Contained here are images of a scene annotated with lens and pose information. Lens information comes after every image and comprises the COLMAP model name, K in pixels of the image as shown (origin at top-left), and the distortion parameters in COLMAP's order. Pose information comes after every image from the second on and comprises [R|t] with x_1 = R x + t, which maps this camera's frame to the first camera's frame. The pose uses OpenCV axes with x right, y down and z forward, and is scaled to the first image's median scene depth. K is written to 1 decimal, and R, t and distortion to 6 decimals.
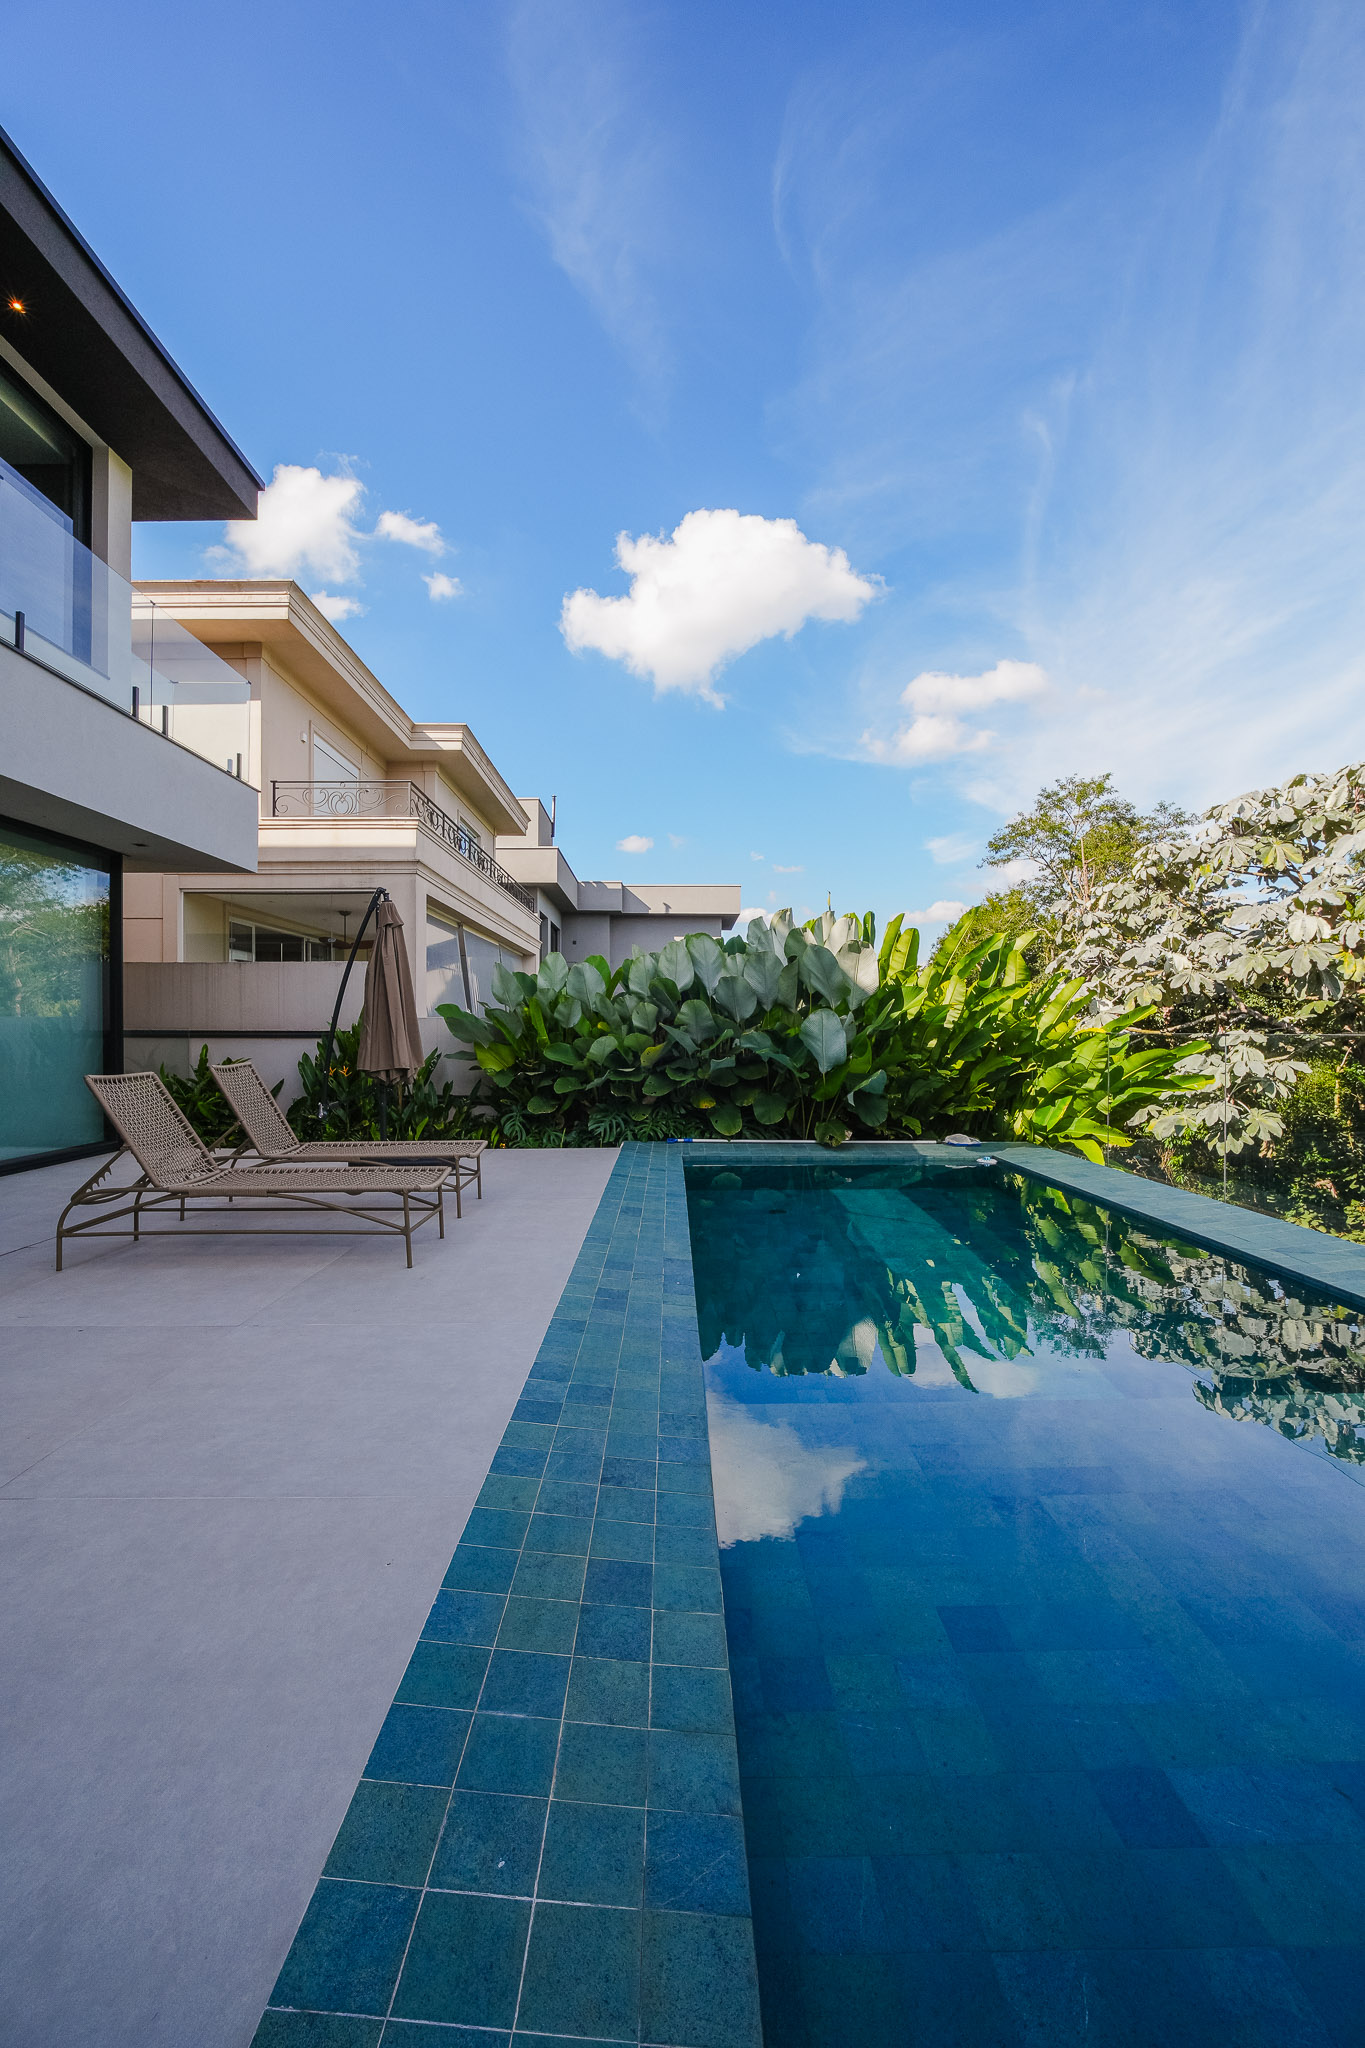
lens RADIAL K [[857.6, 0, 682.5], [0, 857.6, 1024.0], [0, 0, 1]] dist [-0.023851, 0.007197]
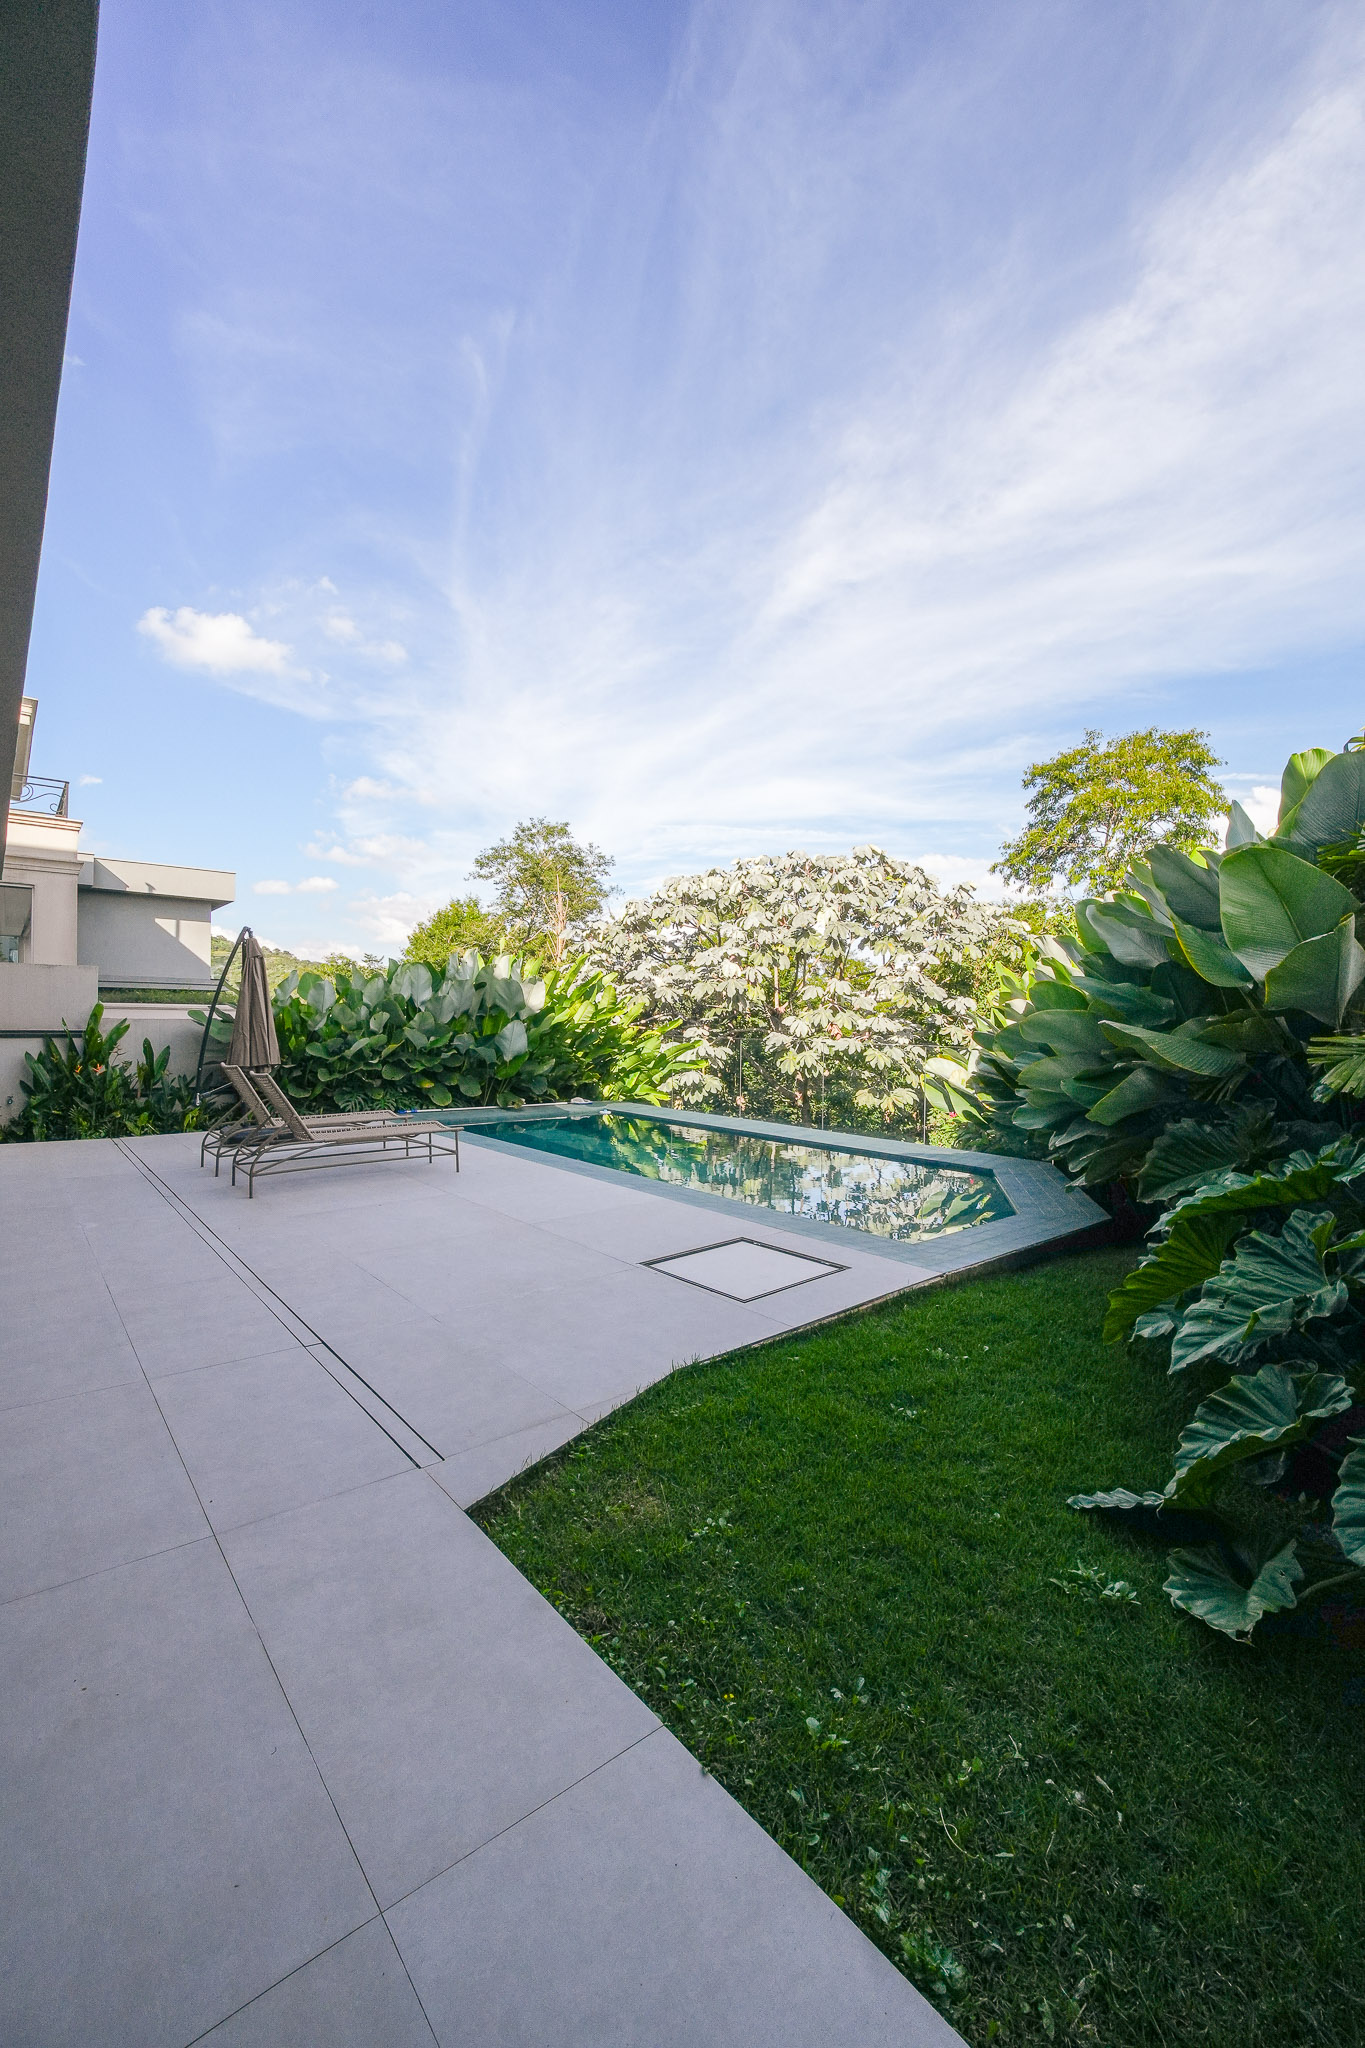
lens RADIAL K [[857.6, 0, 682.5], [0, 857.6, 1024.0], [0, 0, 1]] dist [-0.023851, 0.007197]
pose [[0.777135, 0.001856, 0.629331, -0.503673], [-0.016912, 0.999696, 0.017935, -0.037861], [-0.629106, -0.024581, 0.776931, -0.344049]]
